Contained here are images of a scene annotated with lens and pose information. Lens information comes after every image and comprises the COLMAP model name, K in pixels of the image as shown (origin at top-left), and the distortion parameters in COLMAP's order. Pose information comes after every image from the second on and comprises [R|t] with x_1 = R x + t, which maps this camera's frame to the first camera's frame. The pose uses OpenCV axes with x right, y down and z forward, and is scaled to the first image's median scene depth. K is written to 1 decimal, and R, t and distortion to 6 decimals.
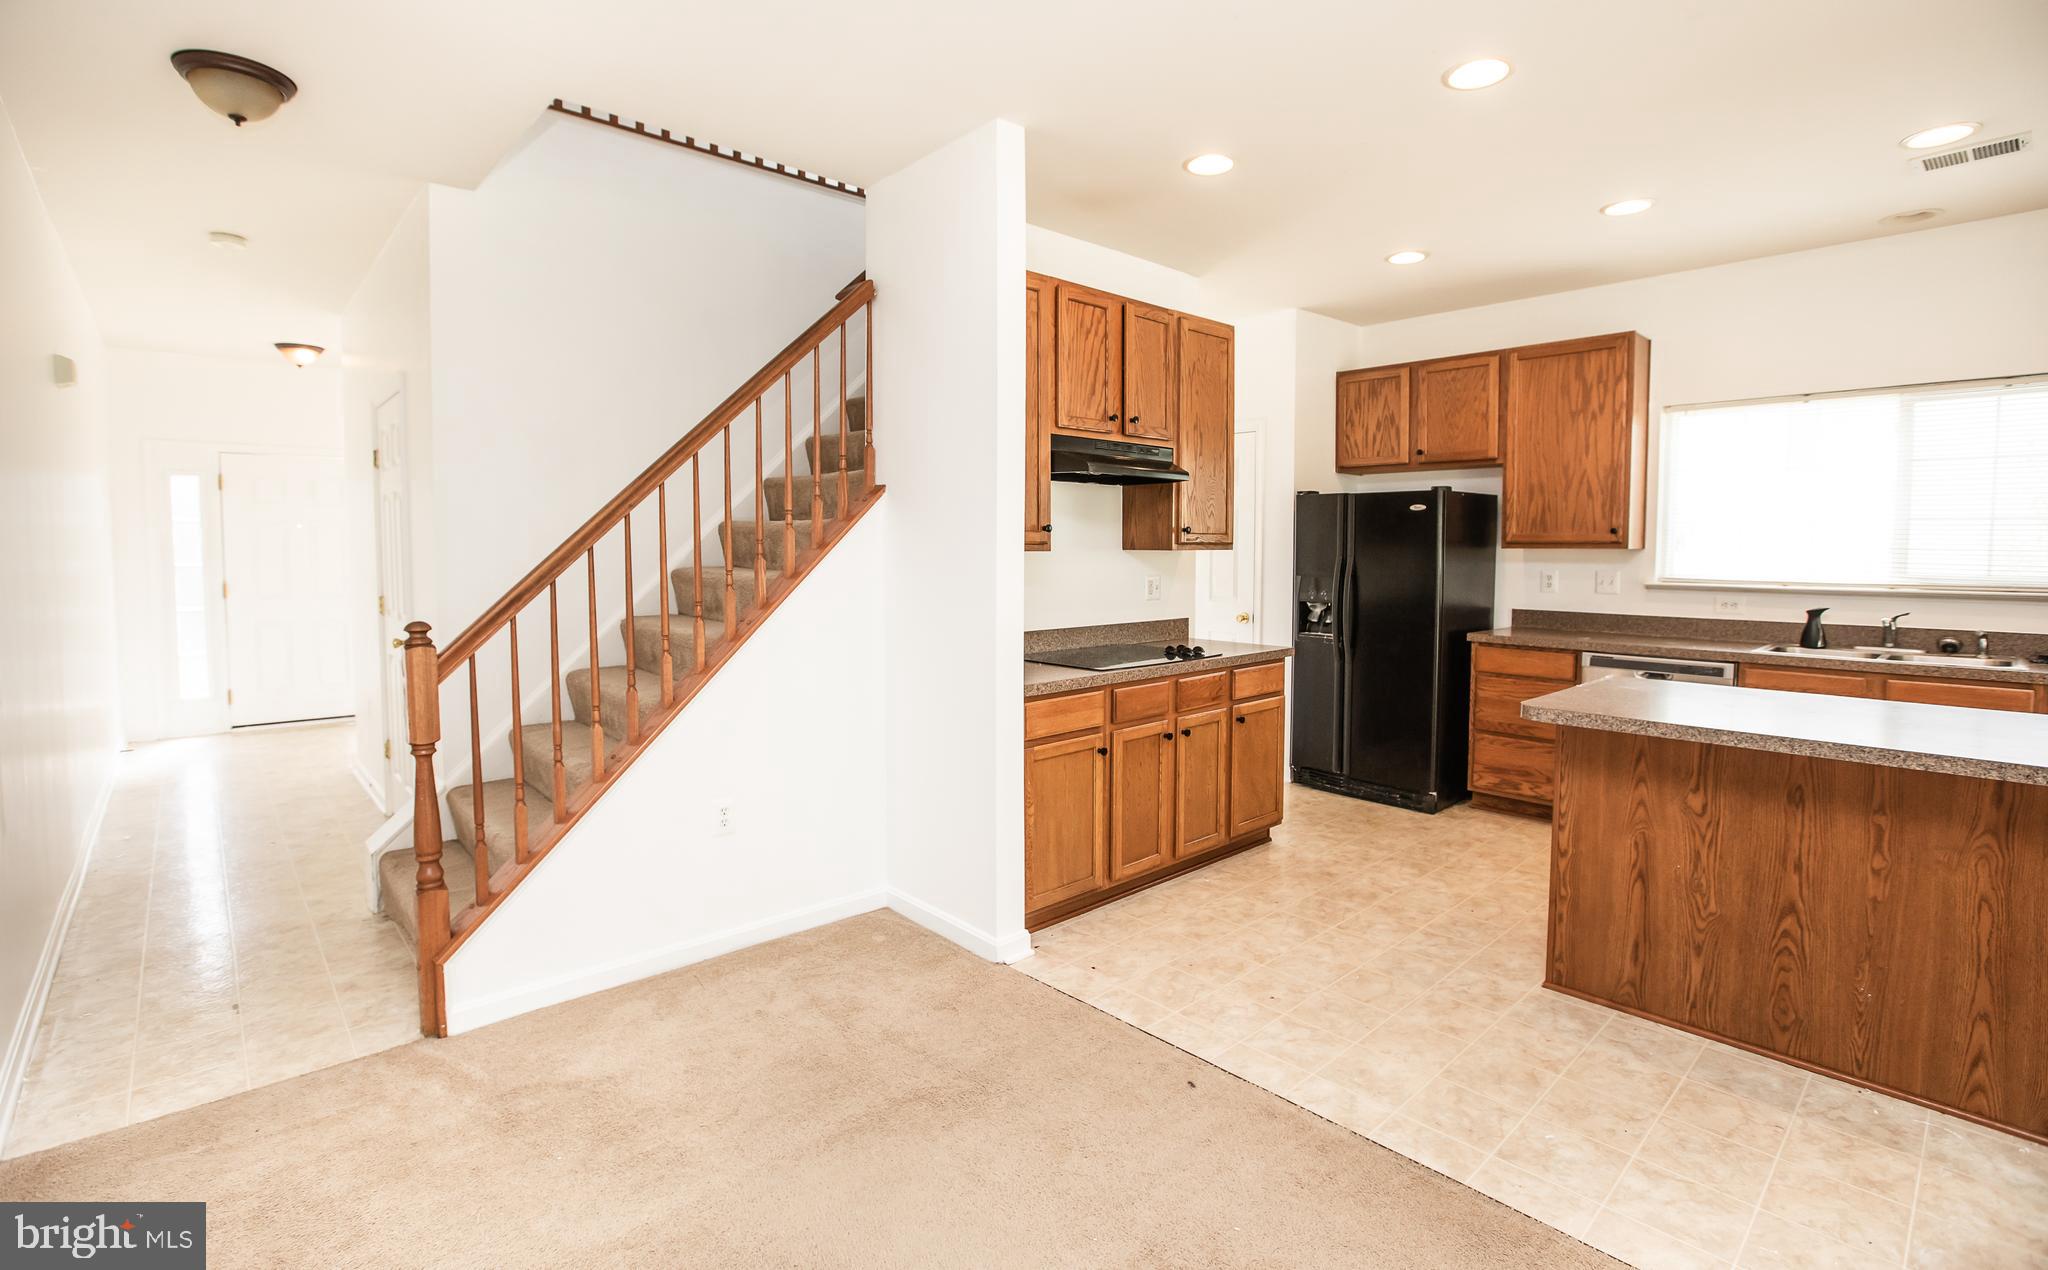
lens RADIAL K [[922.9, 0, 1063.9], [0, 922.9, 606.8], [0, 0, 1]] dist [-0.026463, 0.001920]
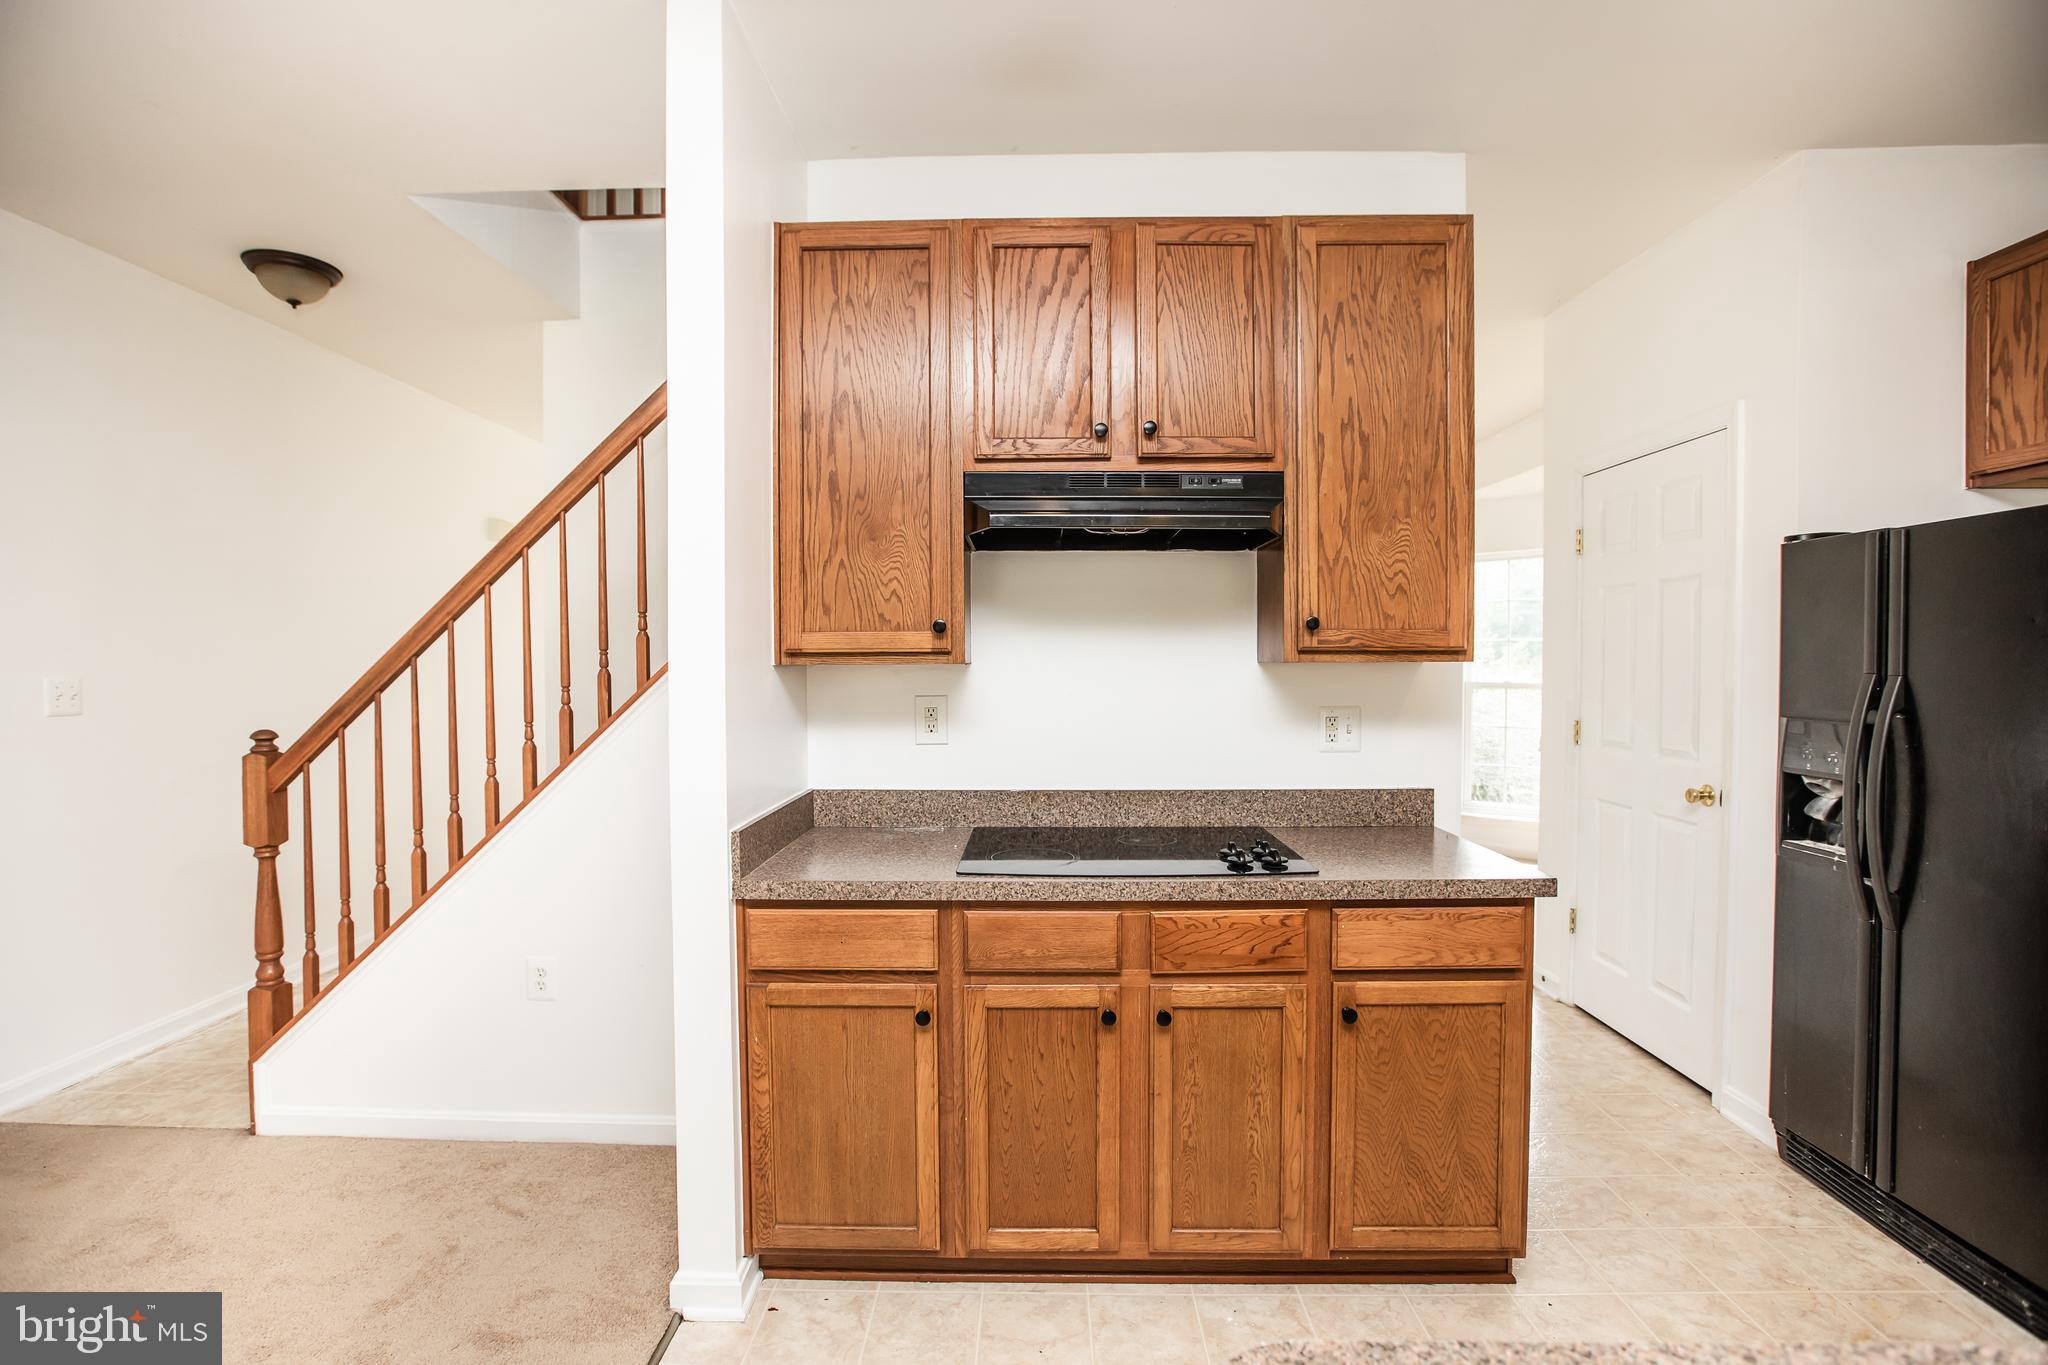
lens RADIAL K [[962.3, 0, 1017.3], [0, 962.3, 692.2], [0, 0, 1]] dist [-0.044677, 0.013907]
pose [[0.707265, 0.018912, -0.706695, 0.427238], [-0.043042, 0.998940, -0.016345, -0.030154], [0.705637, 0.041978, 0.707329, 0.533741]]
